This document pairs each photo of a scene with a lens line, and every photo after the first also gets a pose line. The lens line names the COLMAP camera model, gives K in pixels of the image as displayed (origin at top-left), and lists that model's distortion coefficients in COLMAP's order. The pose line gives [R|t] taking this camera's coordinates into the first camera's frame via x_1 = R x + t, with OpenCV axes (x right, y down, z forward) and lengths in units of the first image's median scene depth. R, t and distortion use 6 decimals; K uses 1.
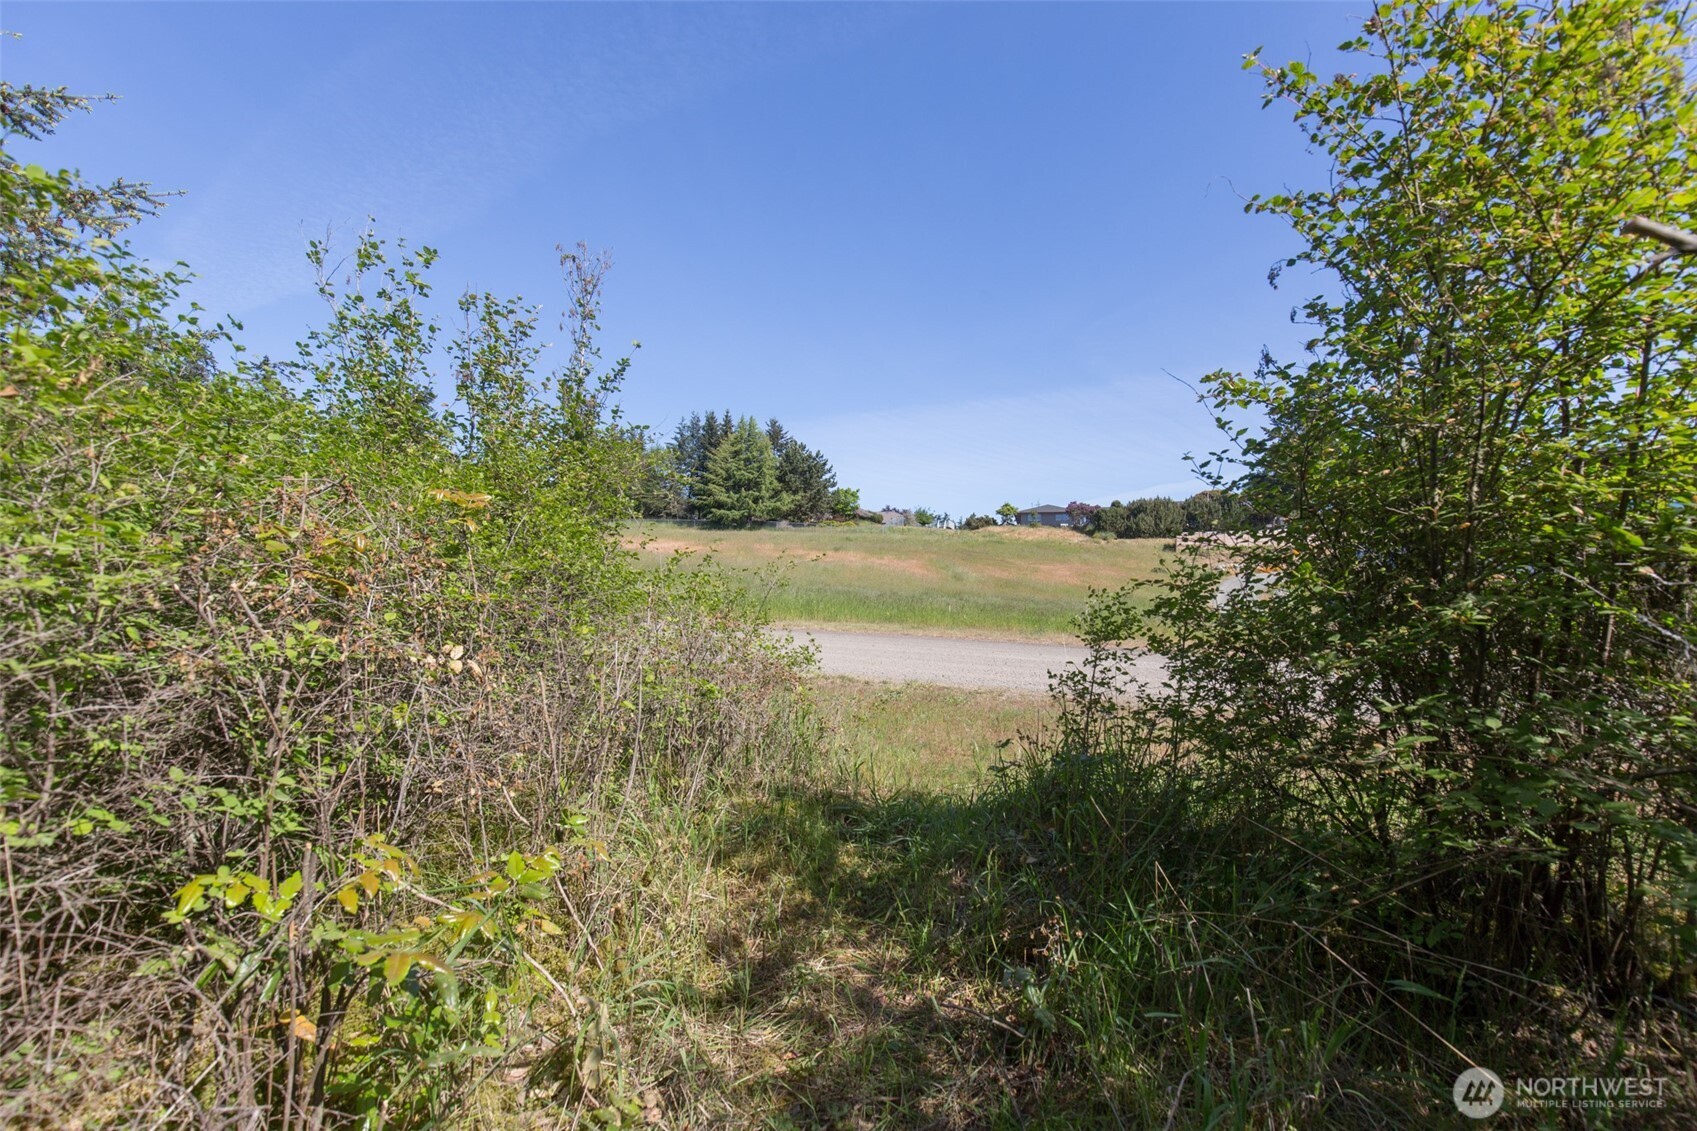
lens RADIAL K [[757.7, 0, 842.8], [0, 757.7, 560.8], [0, 0, 1]] dist [0.023715, -0.016948]
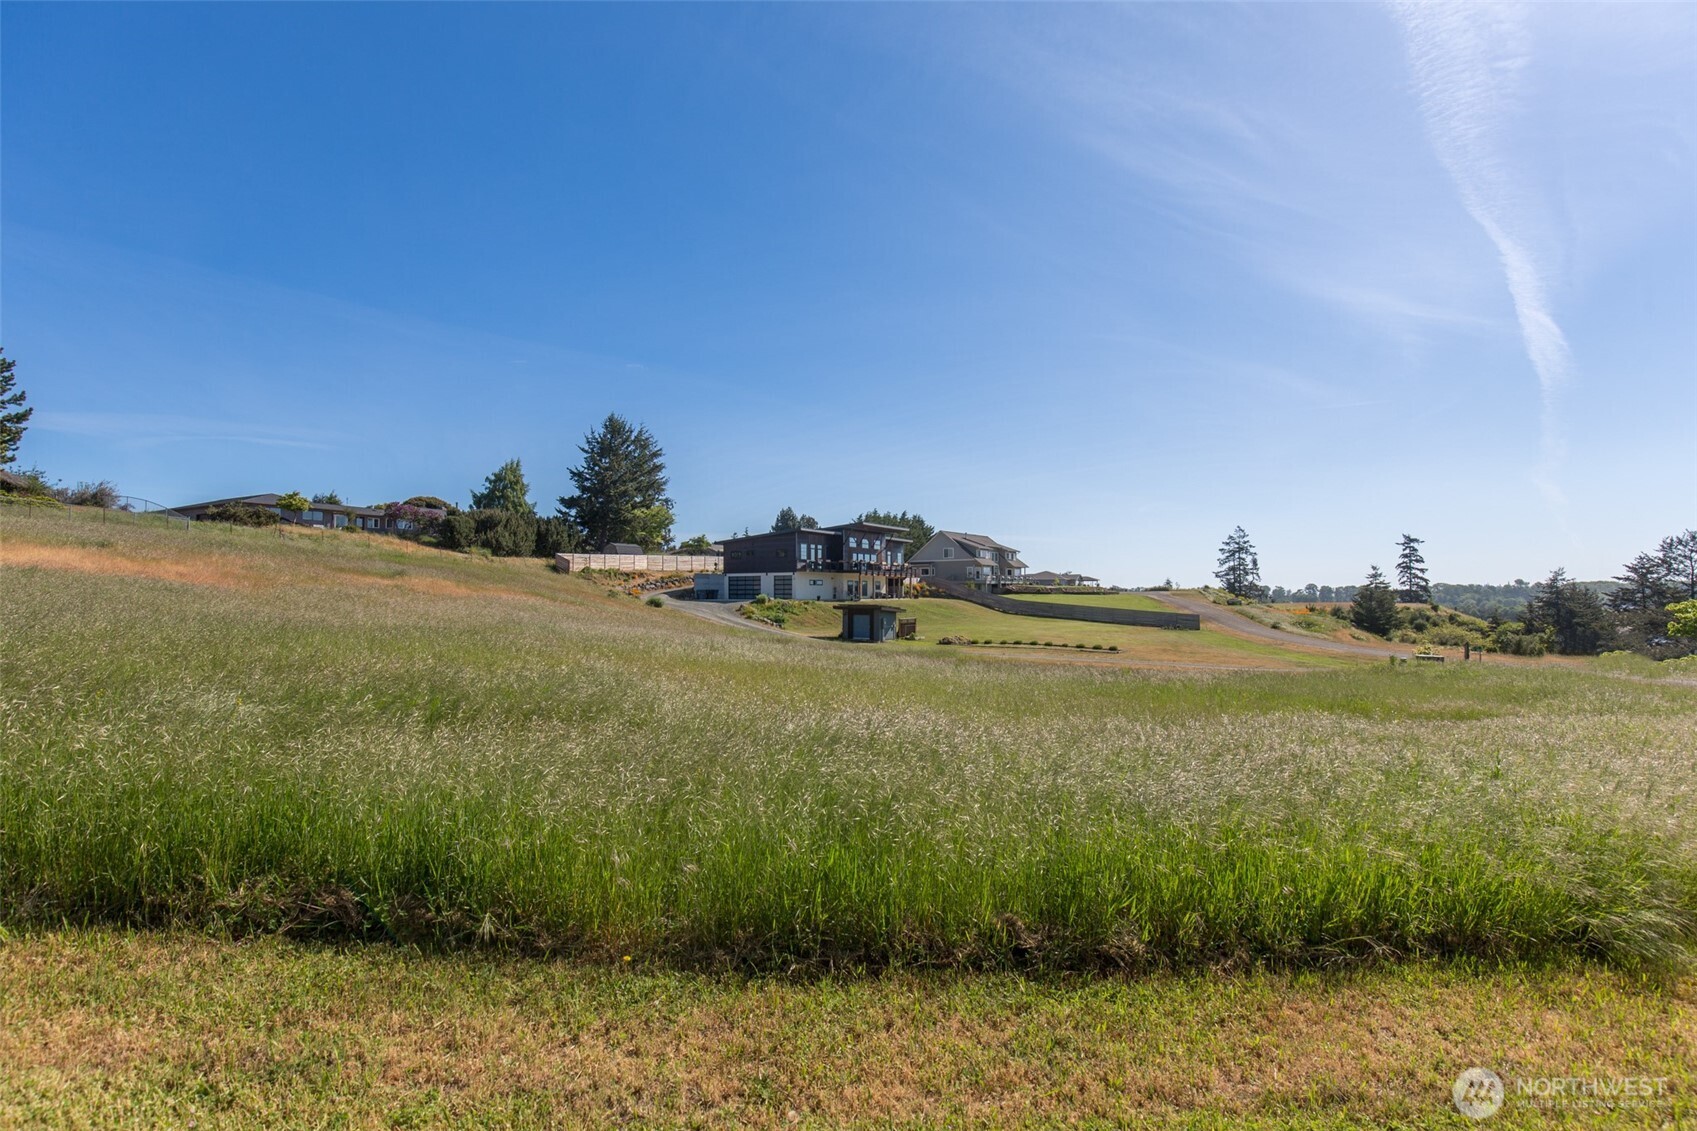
lens RADIAL K [[757.7, 0, 856.4], [0, 757.7, 583.7], [0, 0, 1]] dist [0.023715, -0.016948]
pose [[0.233509, 0.001342, 0.972354, -0.351293], [-0.033855, 0.999404, 0.006751, -0.016291], [-0.971765, -0.034495, 0.233415, 0.372429]]
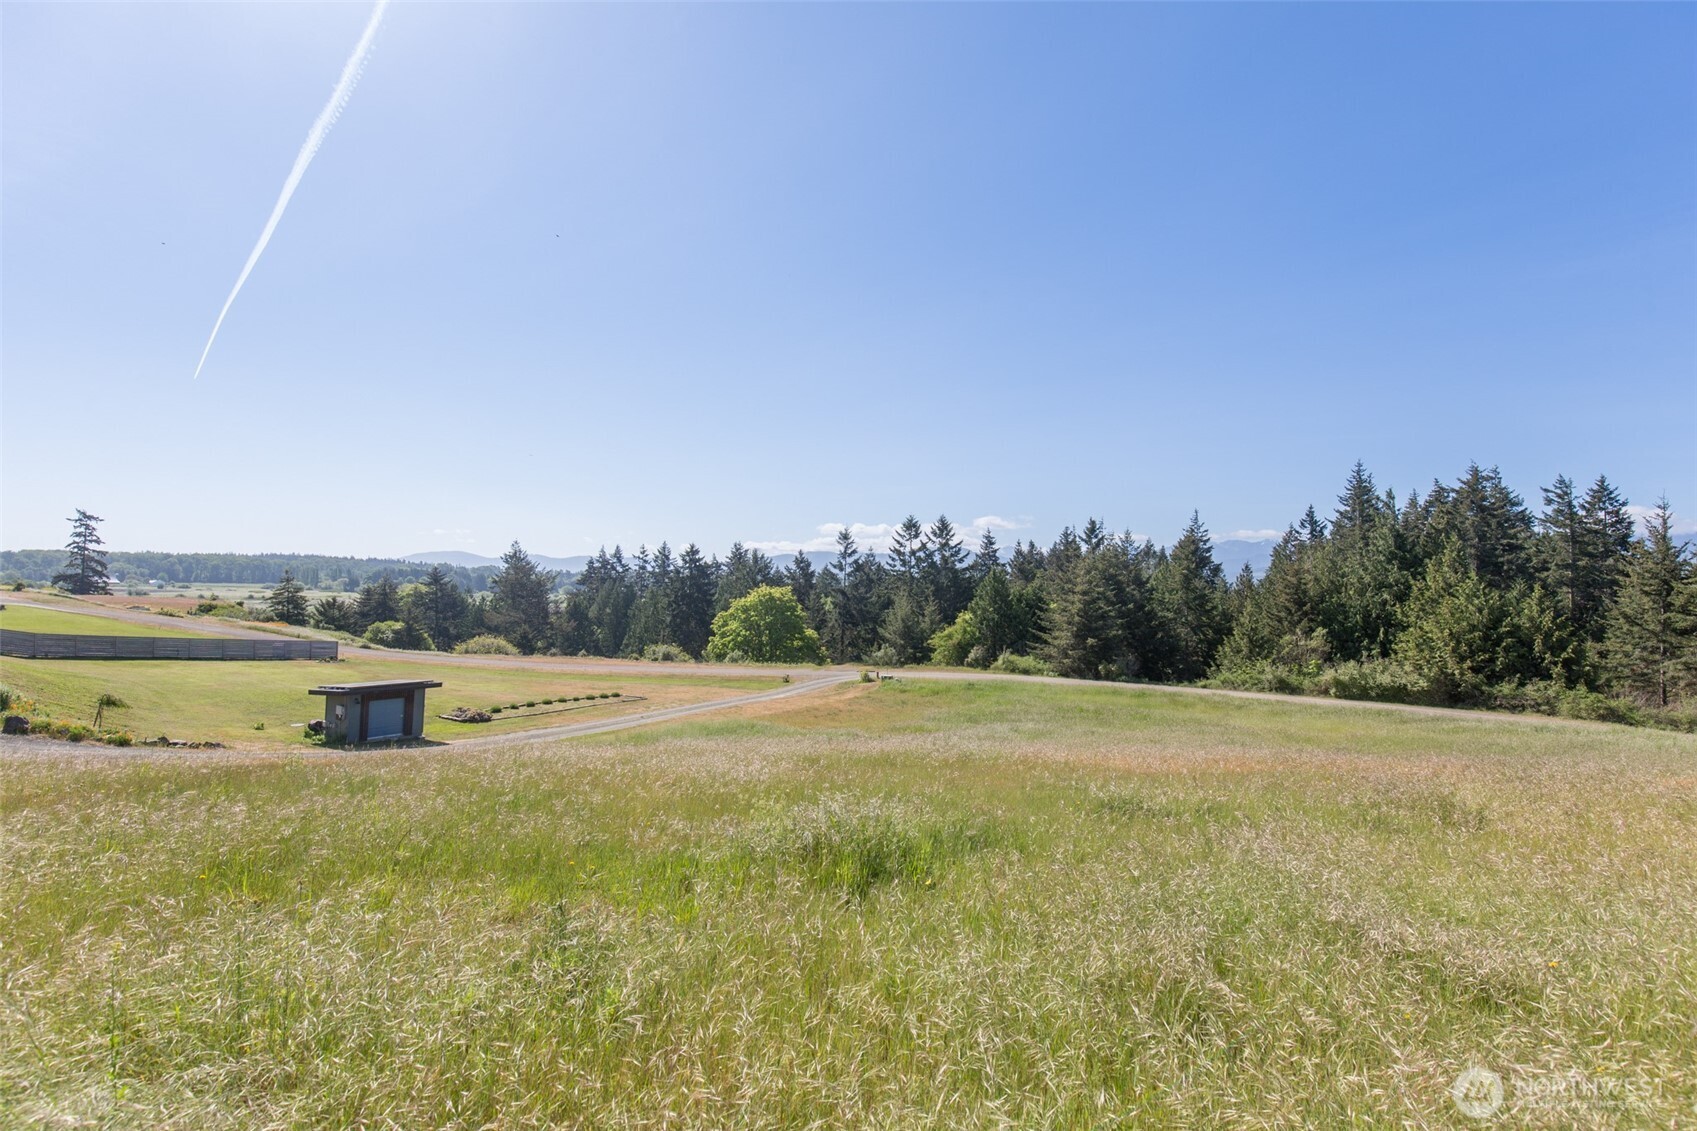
lens RADIAL K [[757.7, 0, 849.0], [0, 757.7, 566.9], [0, 0, 1]] dist [0.023715, -0.016948]
pose [[-0.981929, -0.039982, 0.184977, -0.008272], [-0.051559, 0.996972, -0.058204, -0.049331], [-0.182090, -0.066690, -0.981018, 0.934337]]
